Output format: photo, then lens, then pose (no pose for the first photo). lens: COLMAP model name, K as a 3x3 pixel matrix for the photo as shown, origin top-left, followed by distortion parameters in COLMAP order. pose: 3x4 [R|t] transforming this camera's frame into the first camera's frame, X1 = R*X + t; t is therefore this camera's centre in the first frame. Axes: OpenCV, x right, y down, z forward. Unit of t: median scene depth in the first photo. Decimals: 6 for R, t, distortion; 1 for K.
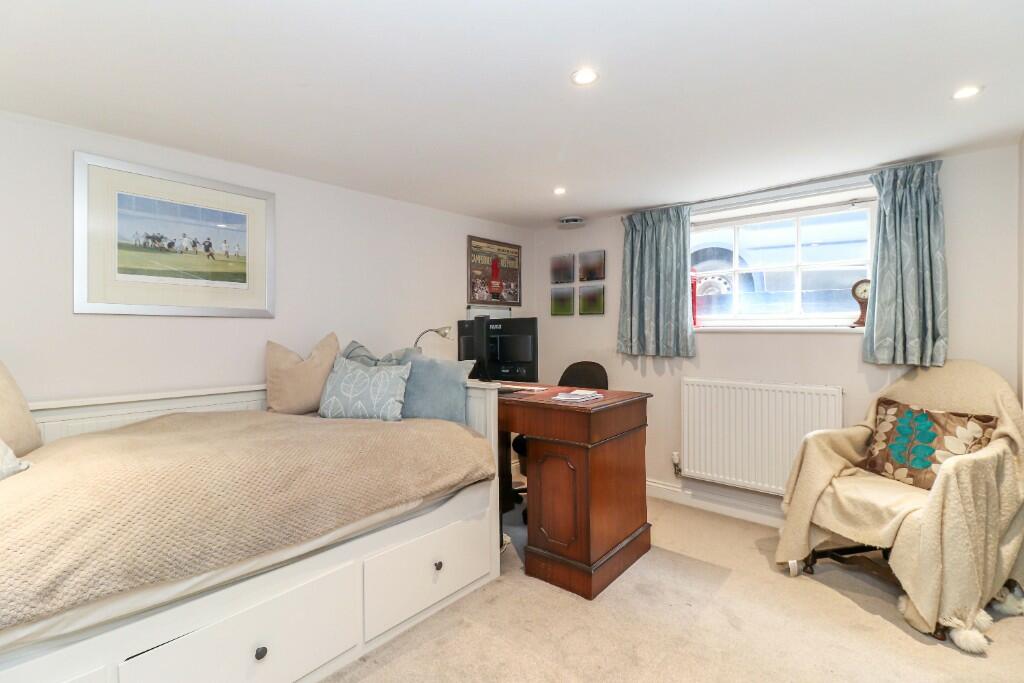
lens RADIAL K [[475.4, 0, 504.7], [0, 475.4, 338.2], [0, 0, 1]] dist [0.001743, -0.010317]
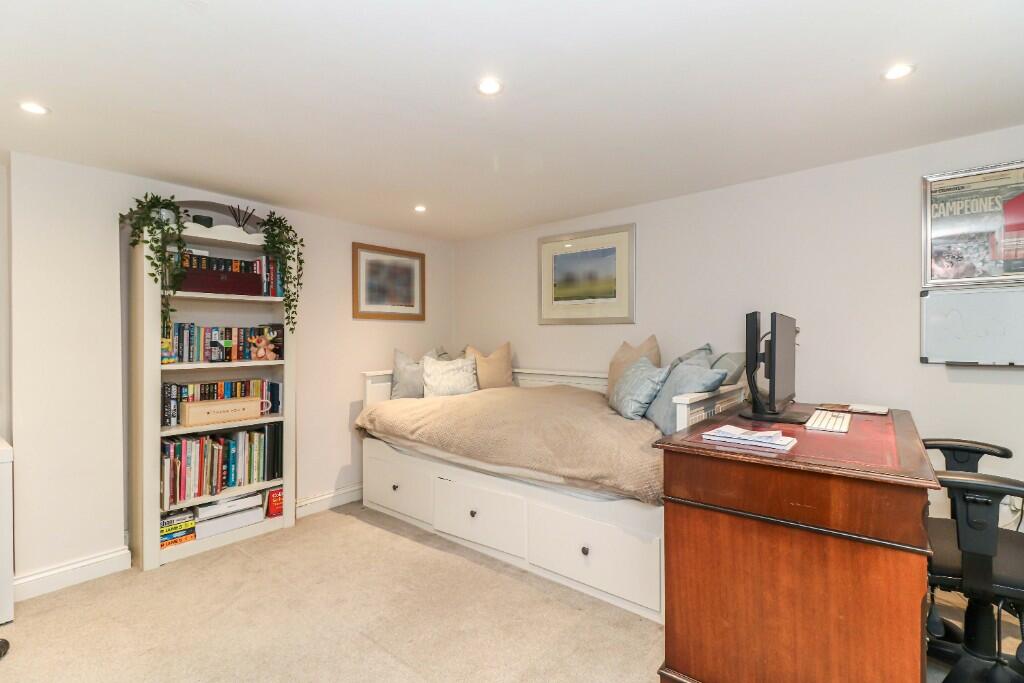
lens RADIAL K [[475.4, 0, 504.7], [0, 475.4, 338.2], [0, 0, 1]] dist [0.001743, -0.010317]
pose [[0.015308, 0.004691, -0.999872, 0.870042], [-0.014990, 0.999878, 0.004462, -0.004866], [0.999770, 0.014920, 0.015377, 0.742990]]
